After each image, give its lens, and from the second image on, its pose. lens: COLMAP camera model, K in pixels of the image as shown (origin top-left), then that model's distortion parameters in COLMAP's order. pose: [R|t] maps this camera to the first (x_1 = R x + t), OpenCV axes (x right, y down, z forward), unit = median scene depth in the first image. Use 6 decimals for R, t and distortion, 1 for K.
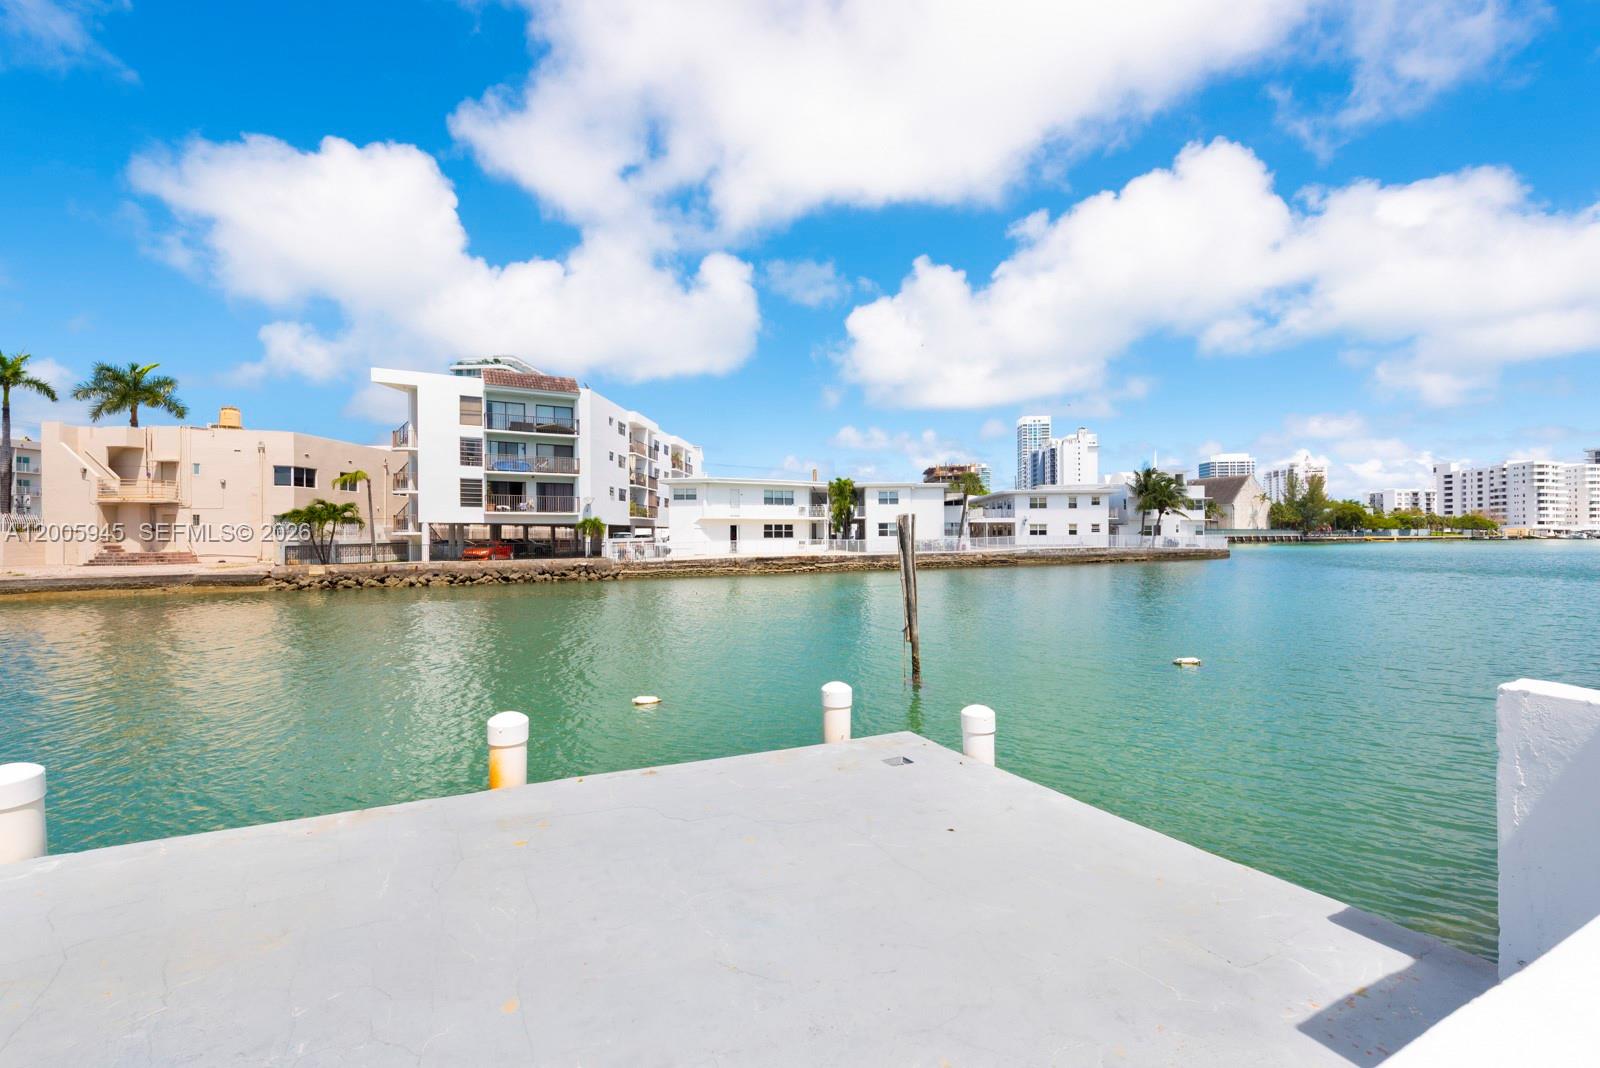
lens RADIAL K [[699.1, 0, 800.0], [0, 699.1, 534.0], [0, 0, 1]] dist [0.003494, 0.000183]
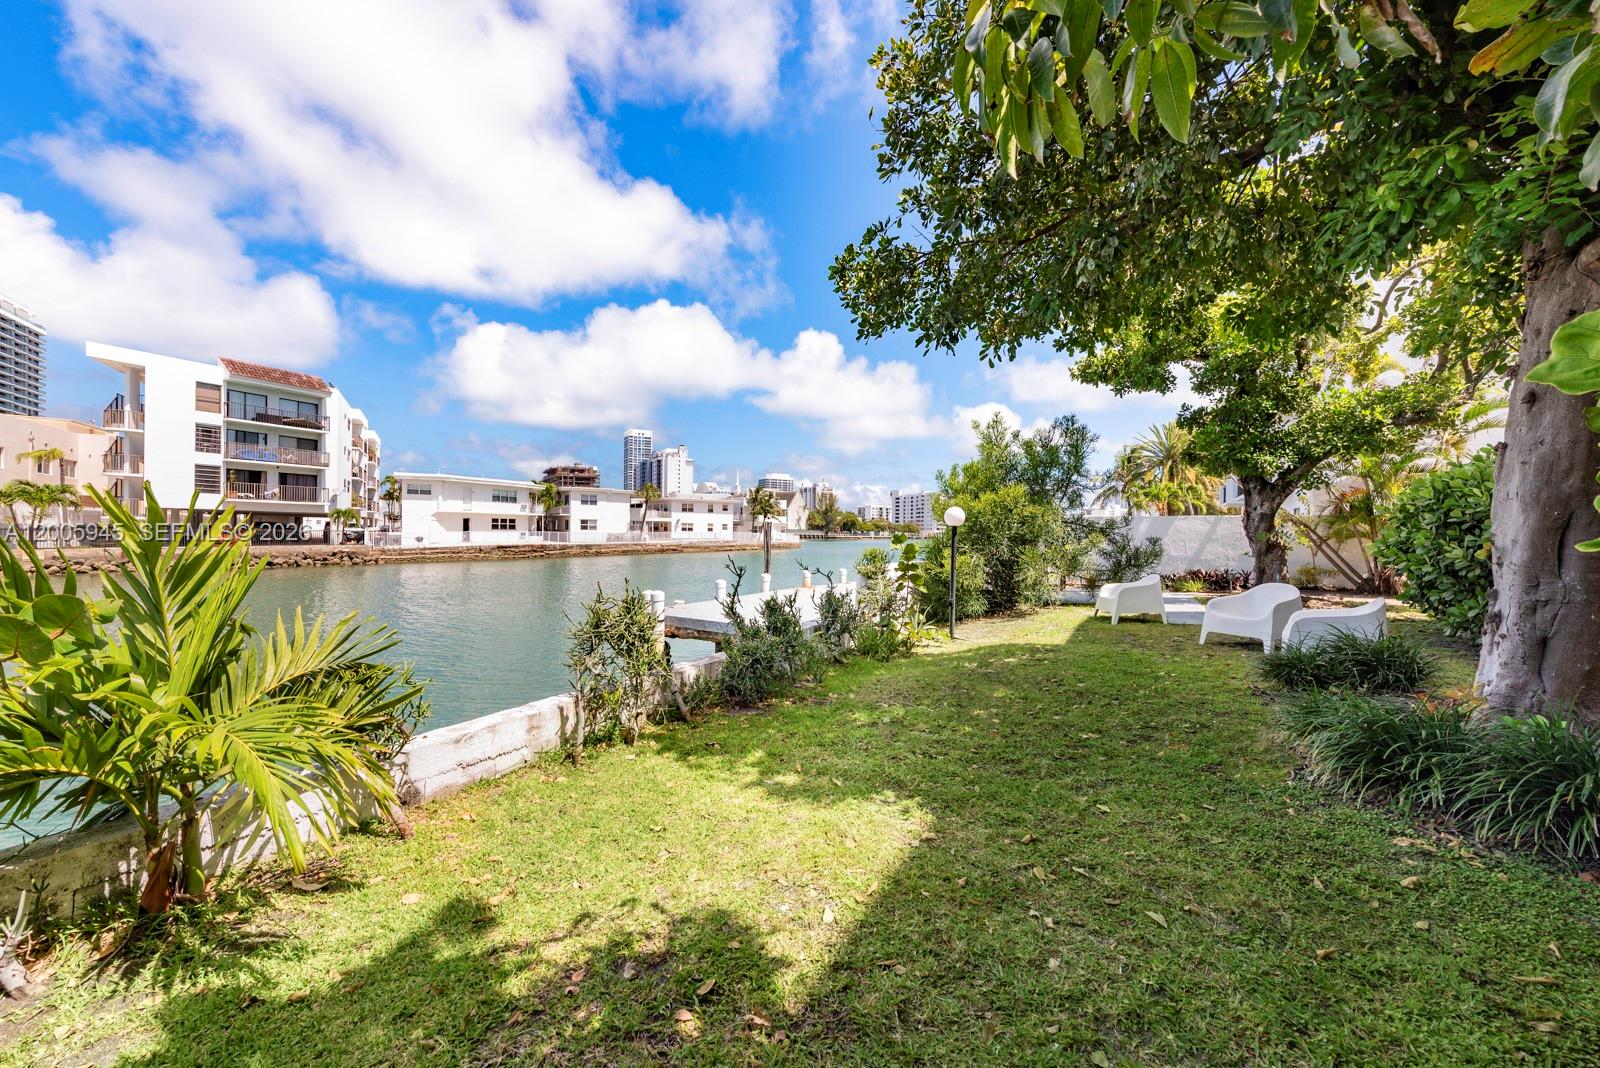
lens RADIAL K [[725.4, 0, 800.0], [0, 725.4, 534.0], [0, 0, 1]] dist [-0.001216, -0.000160]
pose [[0.806066, 0.015748, 0.591616, -0.348964], [-0.019705, 0.999806, 0.000234, 0.002540], [-0.591497, -0.011847, 0.806220, -0.303539]]
